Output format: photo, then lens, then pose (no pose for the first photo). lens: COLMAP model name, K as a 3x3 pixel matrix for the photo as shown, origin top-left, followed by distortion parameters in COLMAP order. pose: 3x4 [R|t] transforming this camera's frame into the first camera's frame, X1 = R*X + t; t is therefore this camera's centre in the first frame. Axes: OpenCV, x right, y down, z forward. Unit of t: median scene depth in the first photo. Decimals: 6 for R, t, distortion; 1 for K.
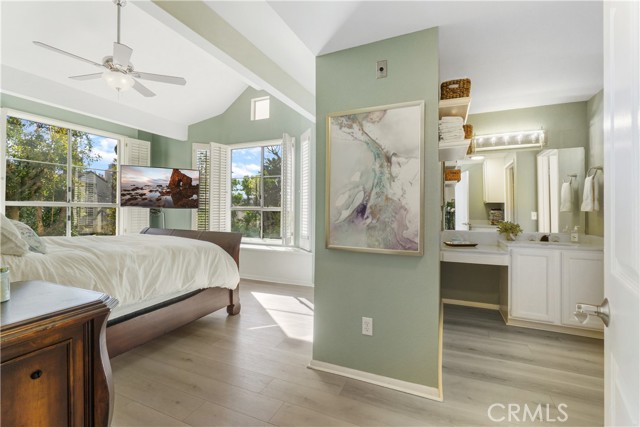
lens RADIAL K [[275.3, 0, 317.8], [0, 275.3, 211.4], [0, 0, 1]] dist [-0.002331, -0.000558]
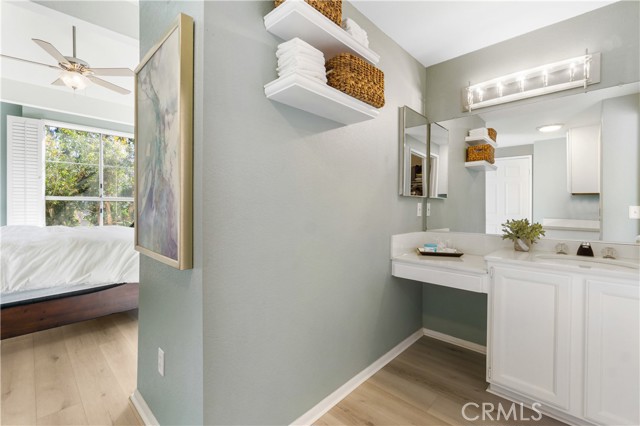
lens RADIAL K [[276.5, 0, 320.4], [0, 276.5, 217.0], [0, 0, 1]] dist [-0.003989, -0.000478]
pose [[0.944759, 0.014119, -0.327460, 0.443262], [-0.004551, 0.999541, 0.029968, 0.015032], [0.327733, -0.026822, 0.944390, 0.271194]]
